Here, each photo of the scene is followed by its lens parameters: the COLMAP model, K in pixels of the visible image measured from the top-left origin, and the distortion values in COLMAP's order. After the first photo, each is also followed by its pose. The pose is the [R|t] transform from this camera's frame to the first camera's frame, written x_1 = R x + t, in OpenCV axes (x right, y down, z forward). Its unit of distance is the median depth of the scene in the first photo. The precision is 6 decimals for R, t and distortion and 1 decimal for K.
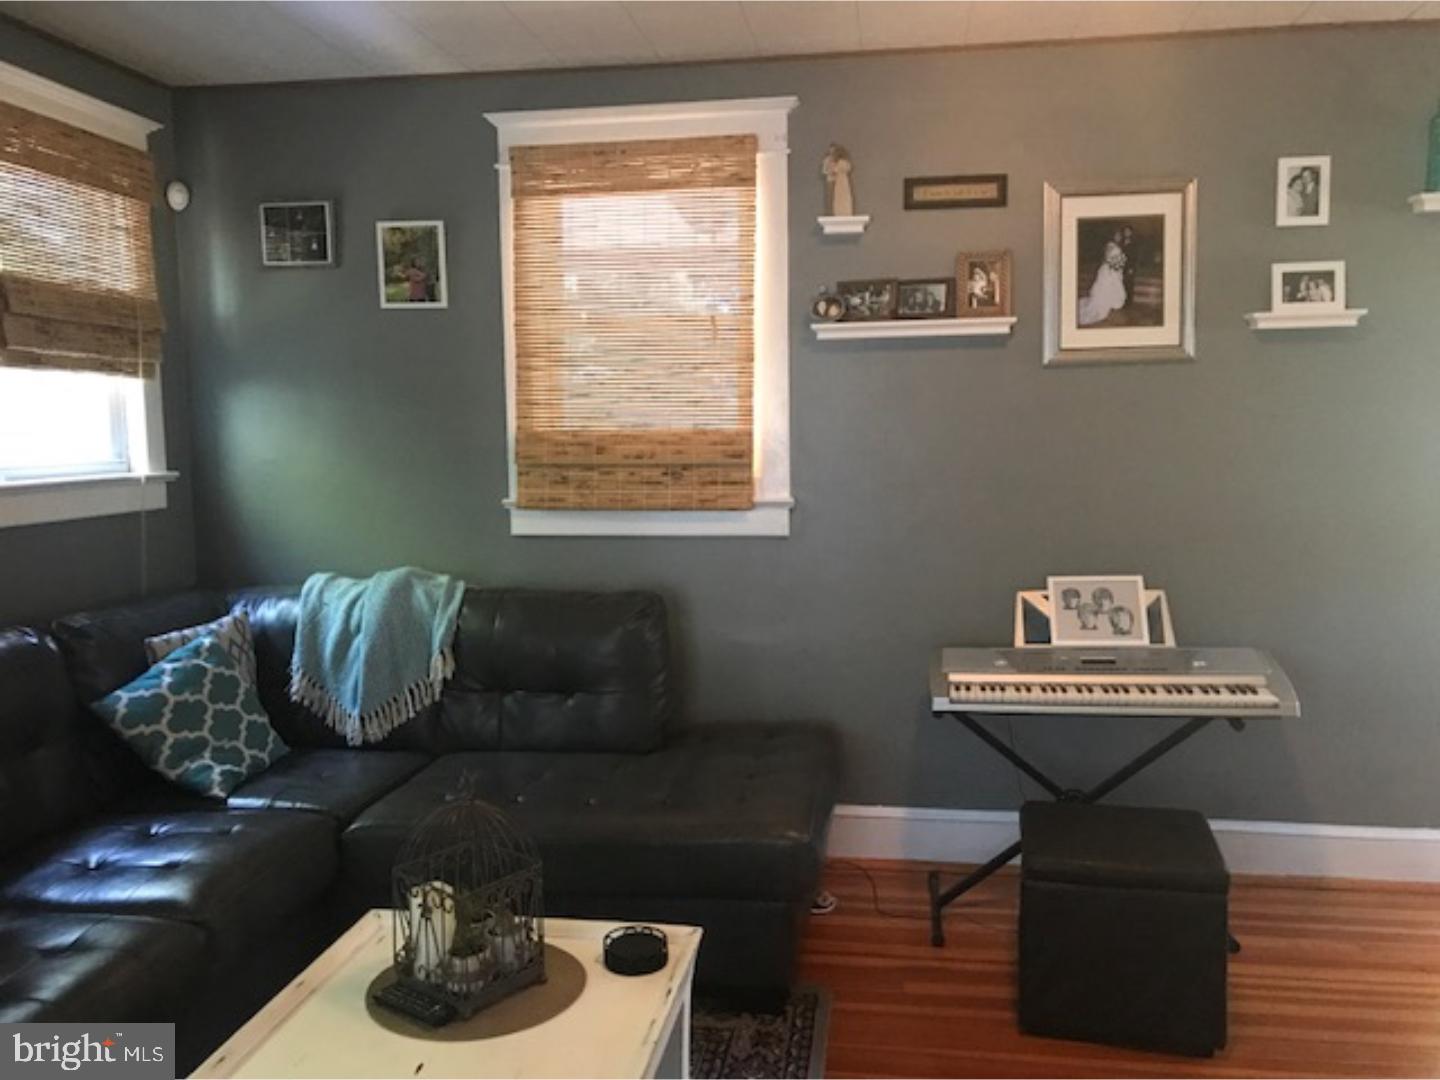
lens RADIAL K [[1198.7, 0, 720.0], [0, 1198.7, 540.0], [0, 0, 1]] dist [0.091457, -0.142193]
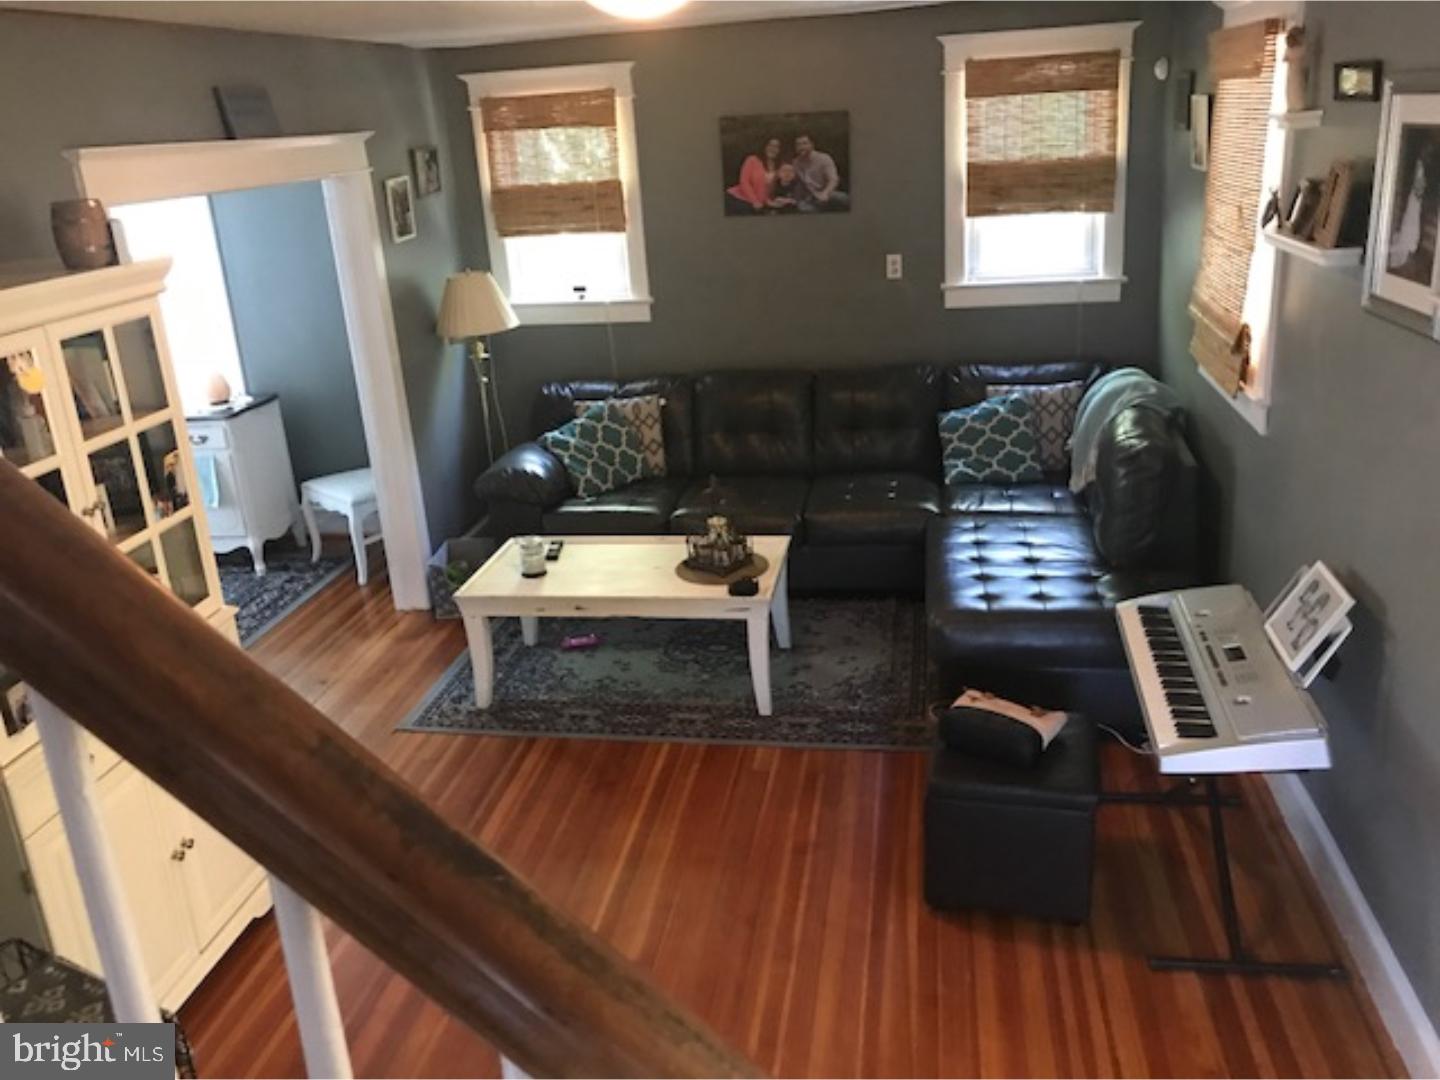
lens RADIAL K [[1198.7, 0, 720.0], [0, 1198.7, 540.0], [0, 0, 1]] dist [0.091457, -0.142193]
pose [[-0.027842, 0.351915, -0.935618, 1.130773], [-0.033360, 0.935132, 0.352725, -0.284327], [0.999056, 0.041033, -0.014296, 0.618210]]
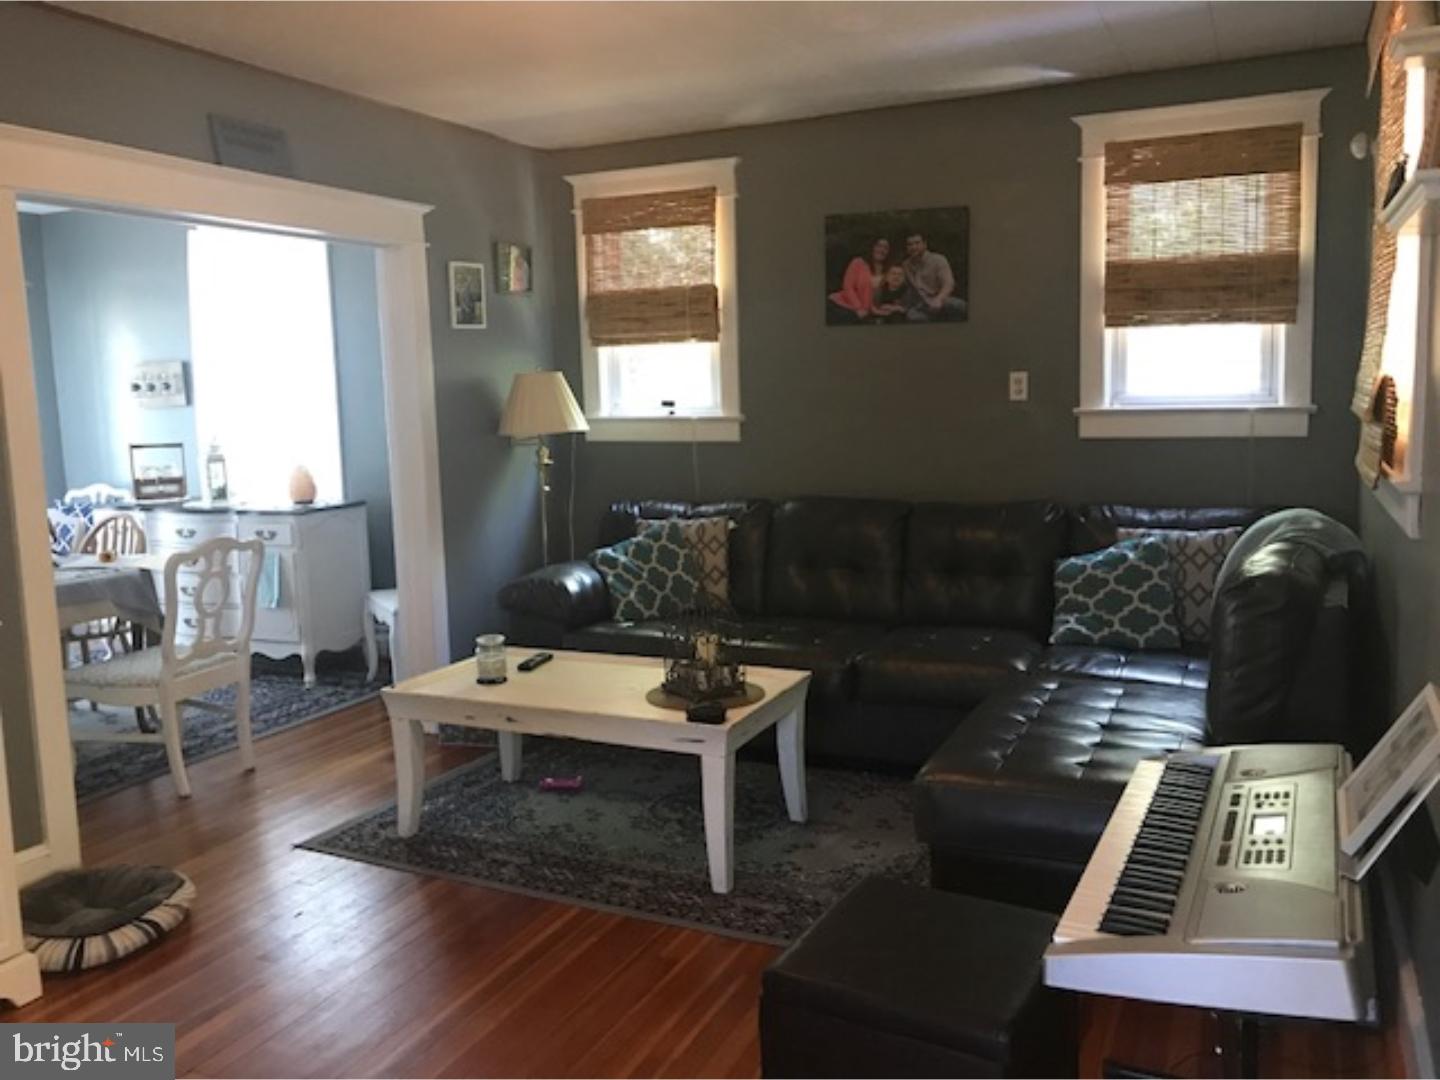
lens RADIAL K [[1199.0, 0, 722.7], [0, 1199.0, 527.2], [0, 0, 1]] dist [0.098151, -0.116543]
pose [[-0.284418, 0.139984, -0.948426, 0.869466], [-0.066317, 0.984040, 0.165128, -0.105567], [0.956404, 0.109862, -0.270595, 0.887327]]
